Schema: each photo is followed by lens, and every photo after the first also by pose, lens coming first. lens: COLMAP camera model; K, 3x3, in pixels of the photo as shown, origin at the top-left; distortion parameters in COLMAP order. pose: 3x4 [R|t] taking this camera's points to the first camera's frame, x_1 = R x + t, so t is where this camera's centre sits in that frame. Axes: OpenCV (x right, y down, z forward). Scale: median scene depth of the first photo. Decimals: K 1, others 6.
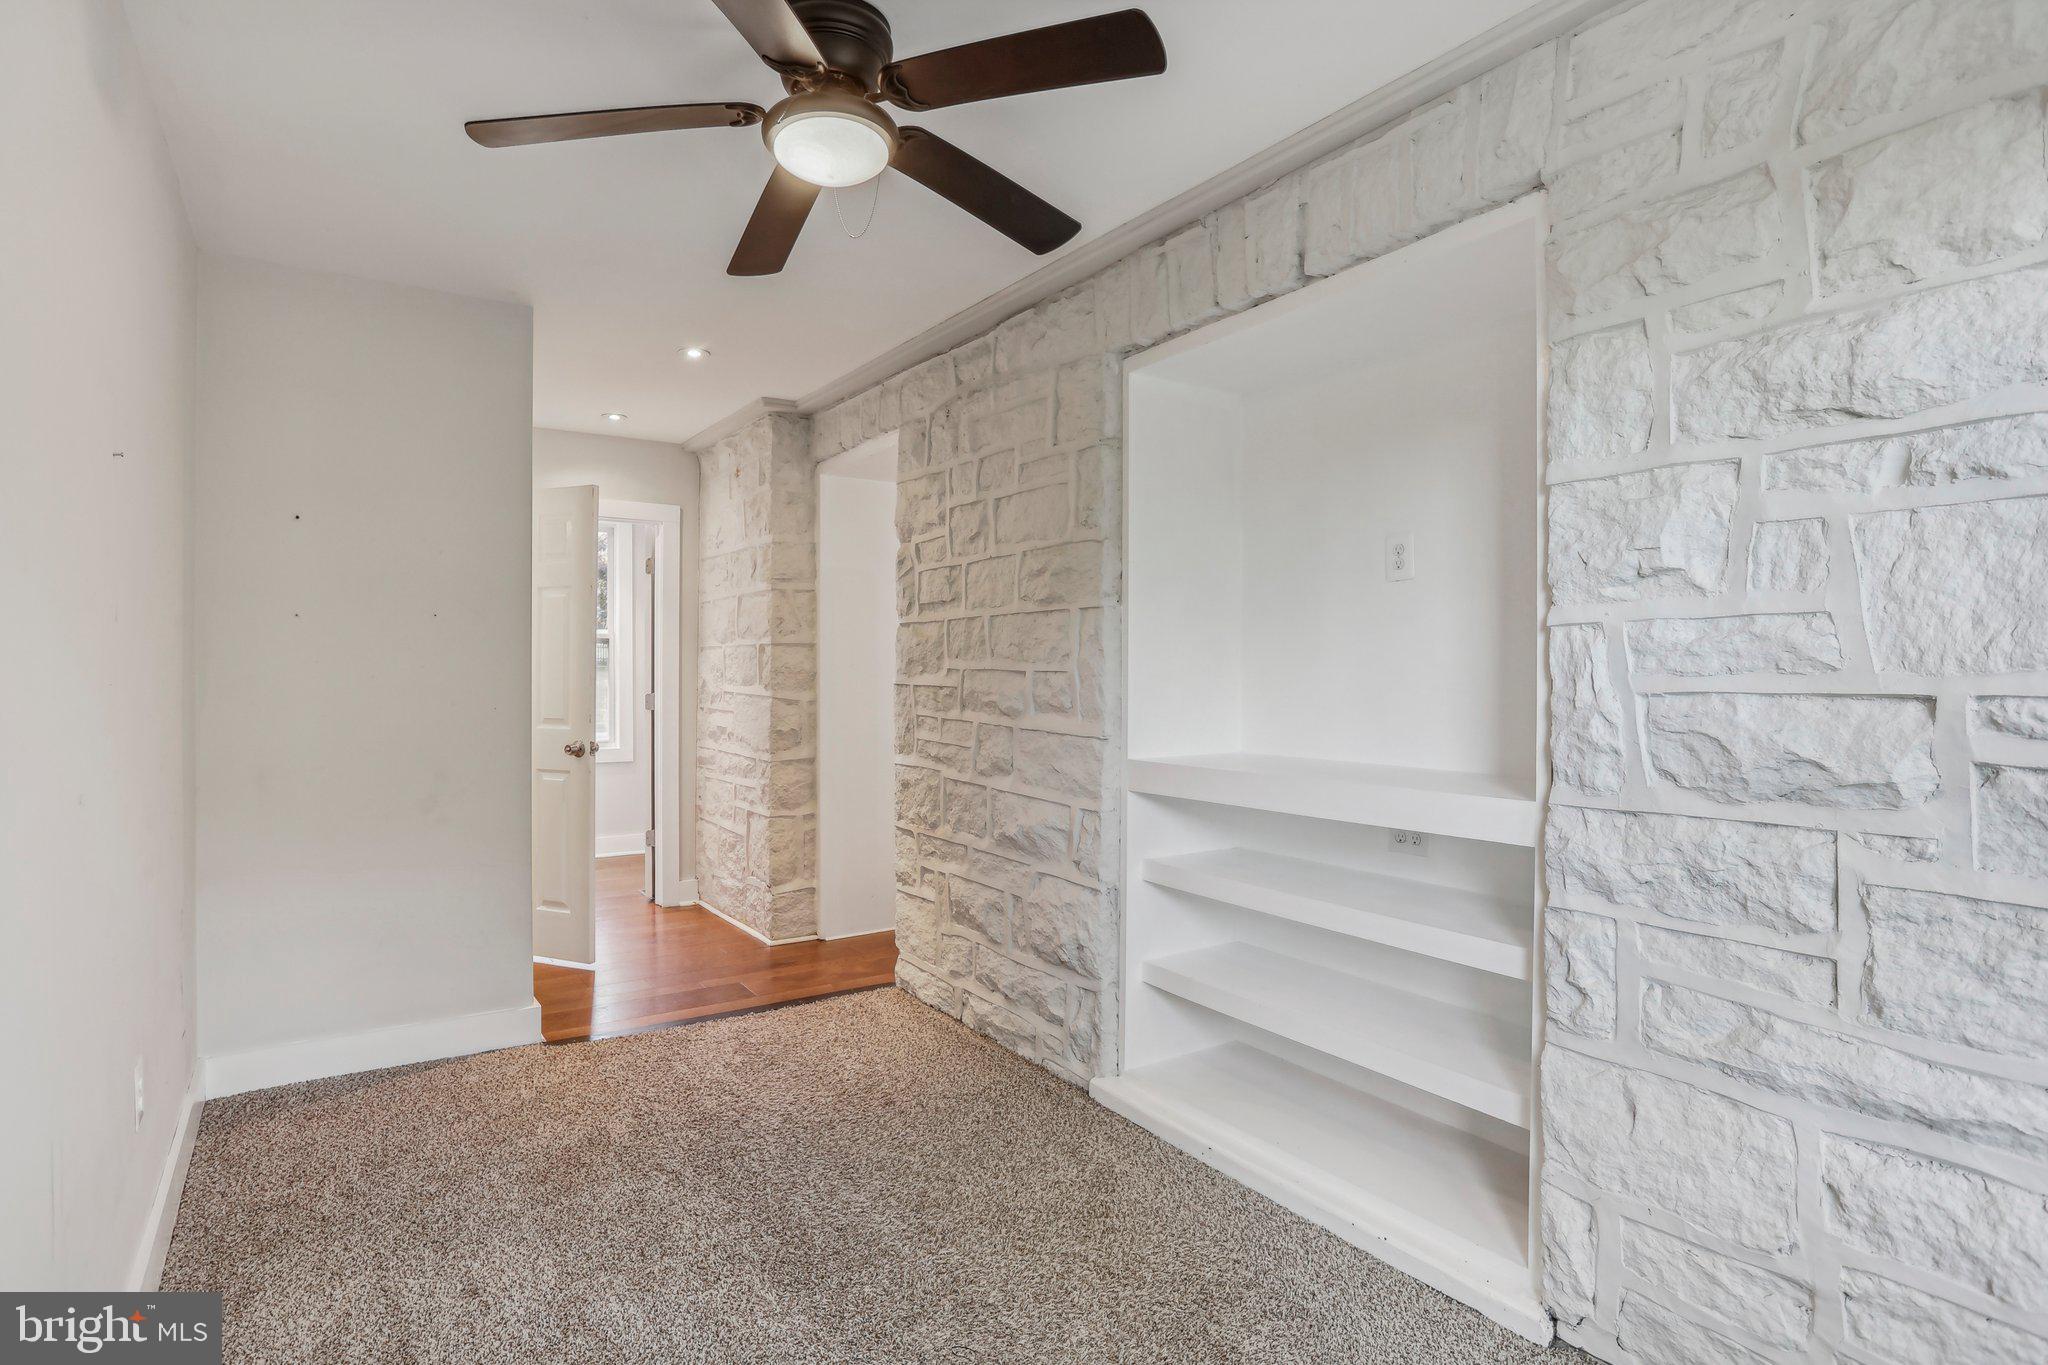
lens RADIAL K [[1052.4, 0, 1024.0], [0, 1052.4, 682.5], [0, 0, 1]] dist [-0.067795, 0.044735]
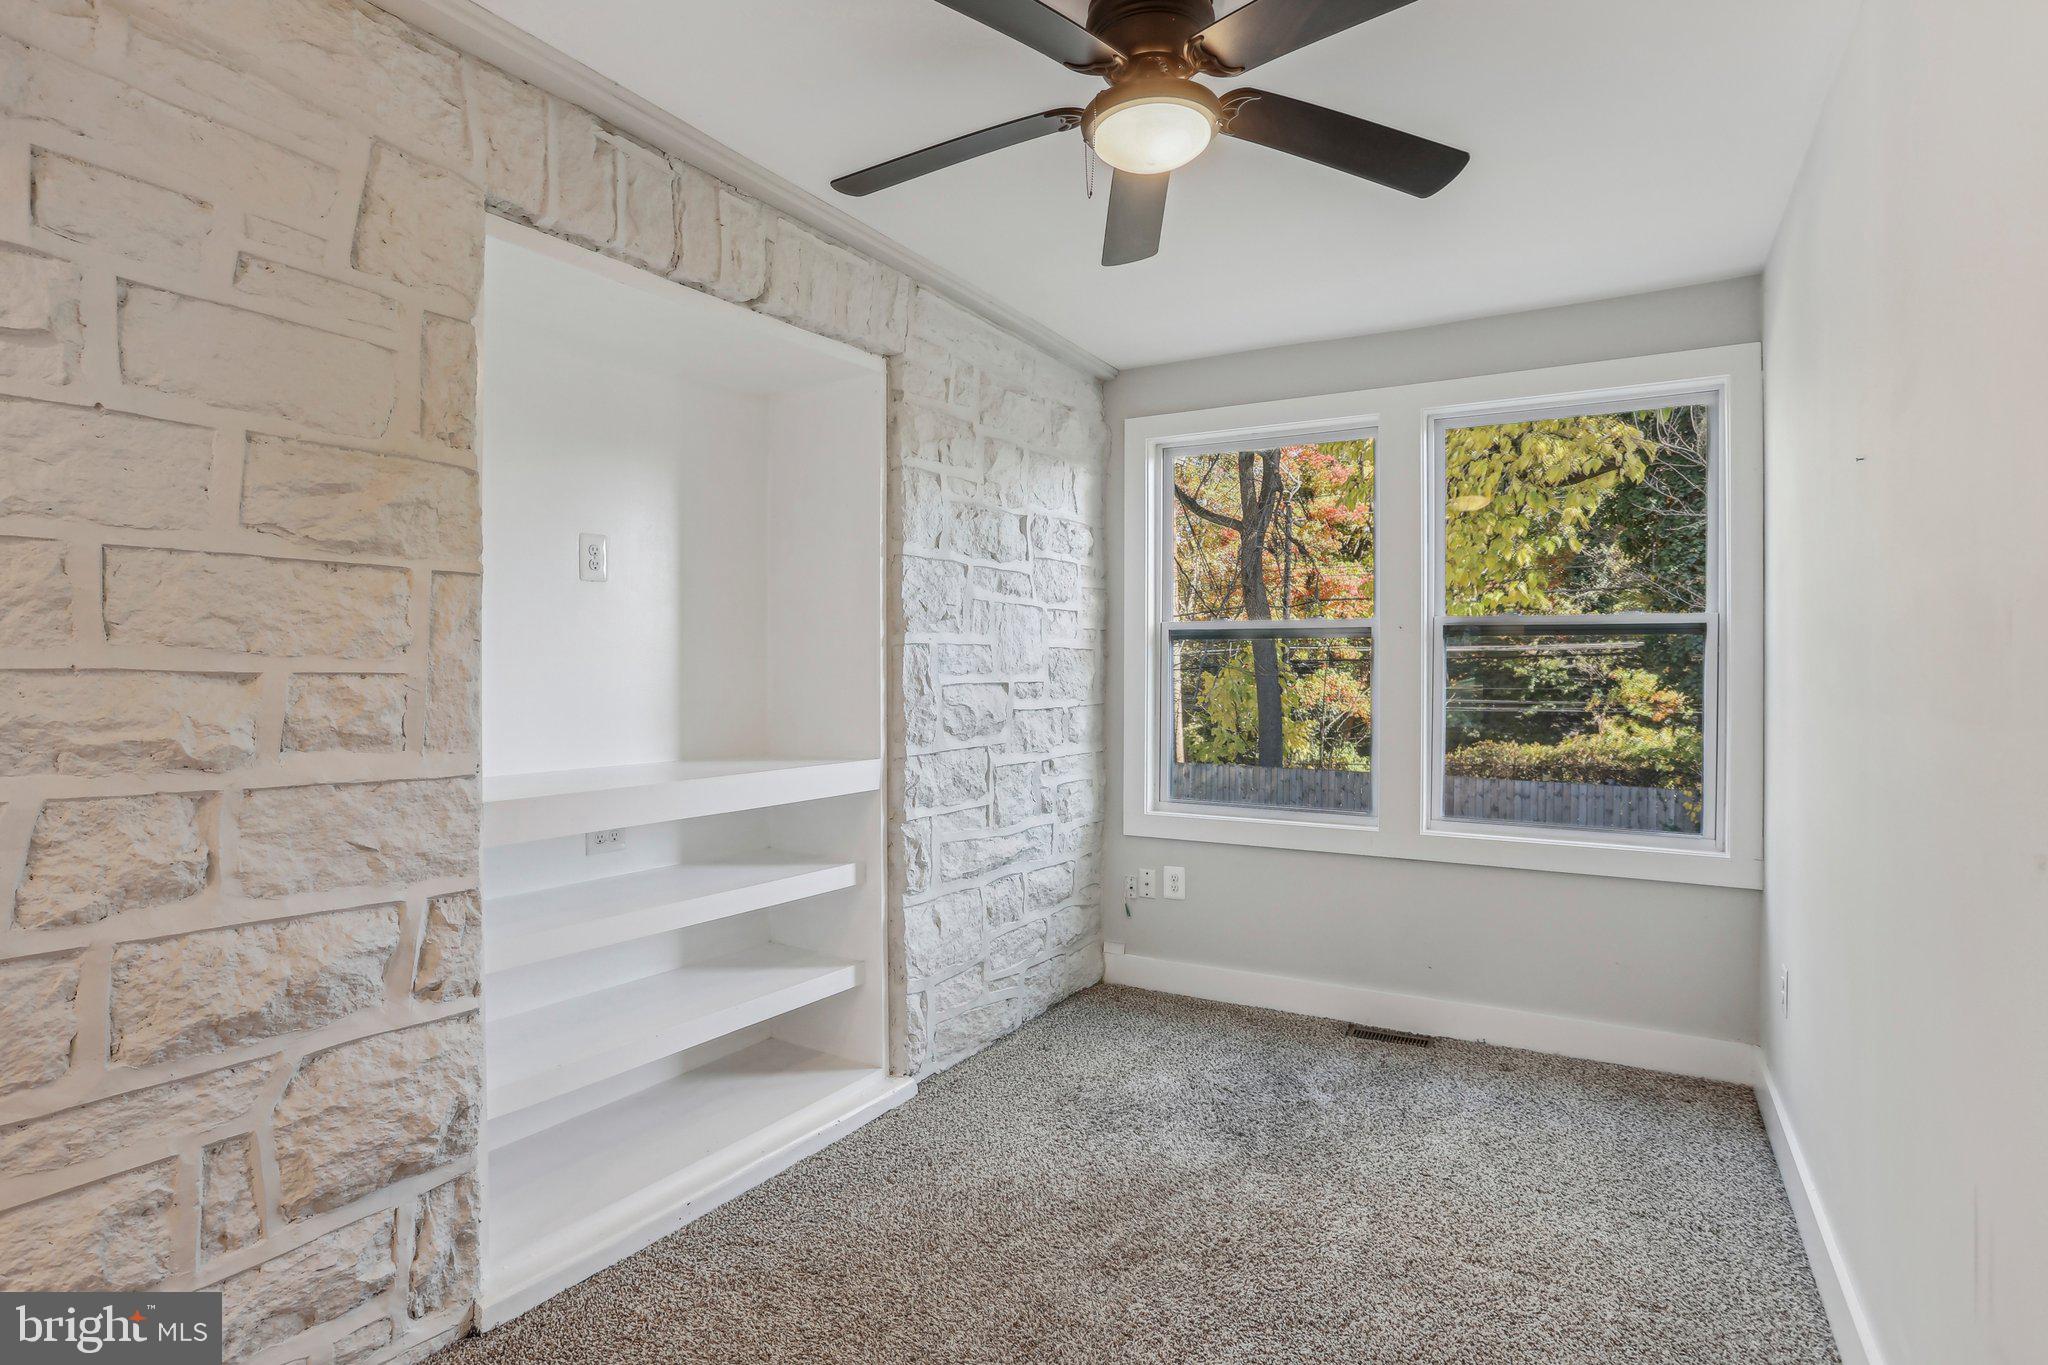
lens RADIAL K [[1052.4, 0, 1024.0], [0, 1052.4, 682.5], [0, 0, 1]] dist [-0.067795, 0.044735]
pose [[-0.420556, -0.009170, 0.907220, -0.720051], [0.009531, 0.999849, 0.014524, -0.012308], [-0.907216, 0.014755, -0.420406, 1.061416]]
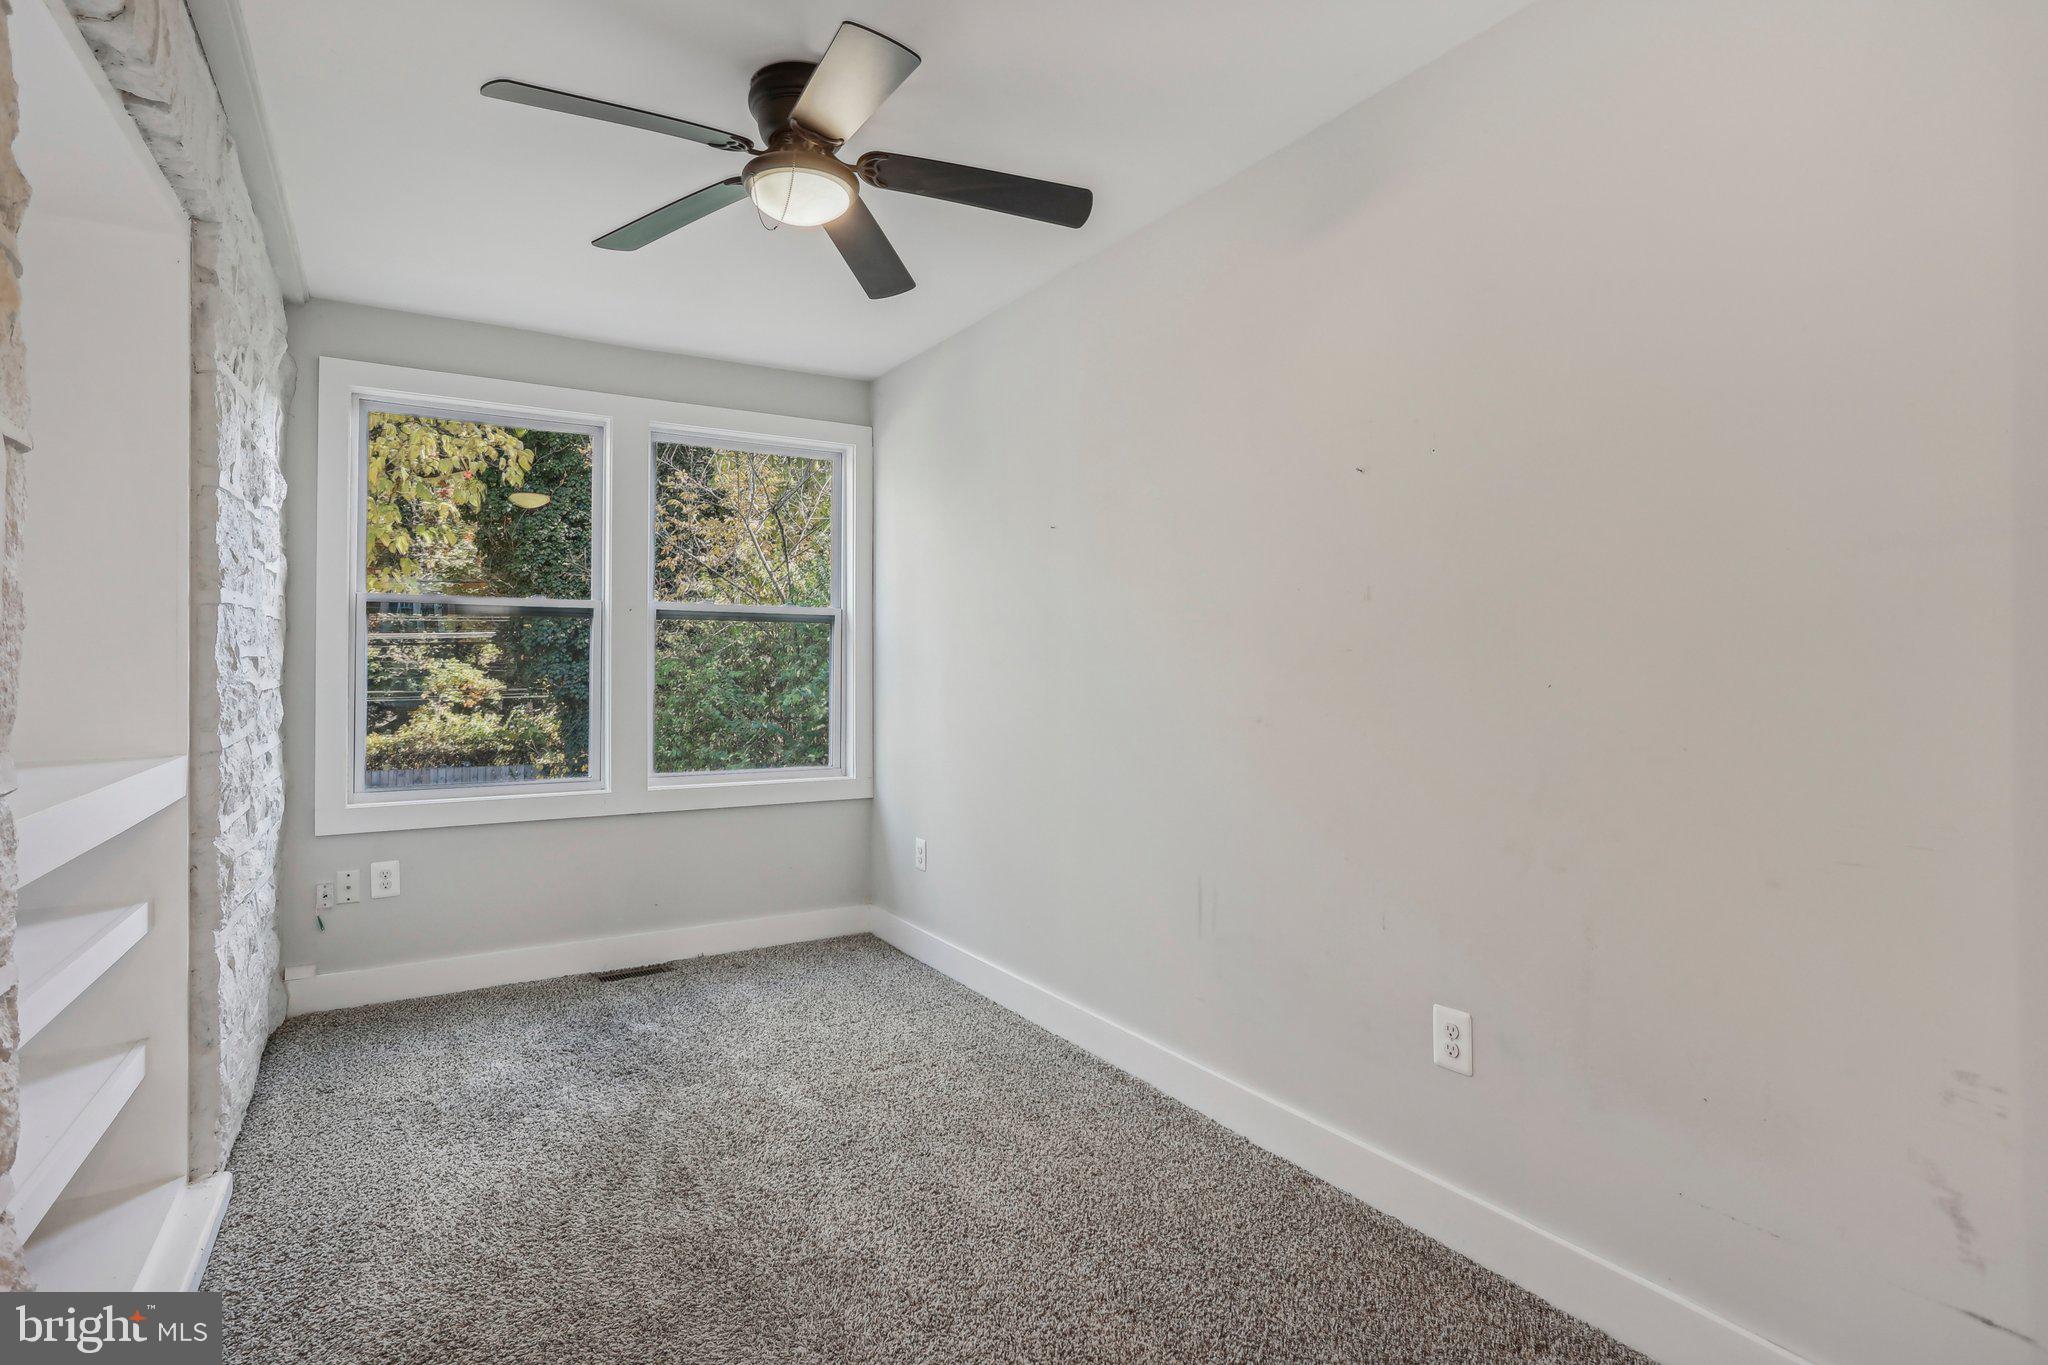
lens RADIAL K [[1035.4, 0, 996.1], [0, 1035.4, 664.9], [0, 0, 1]] dist [-0.061221, 0.039695]
pose [[-0.999142, 0.002712, 0.041330, -0.319753], [0.003219, 0.999920, 0.012203, 0.004187], [-0.041294, 0.012326, -0.999071, 1.508361]]
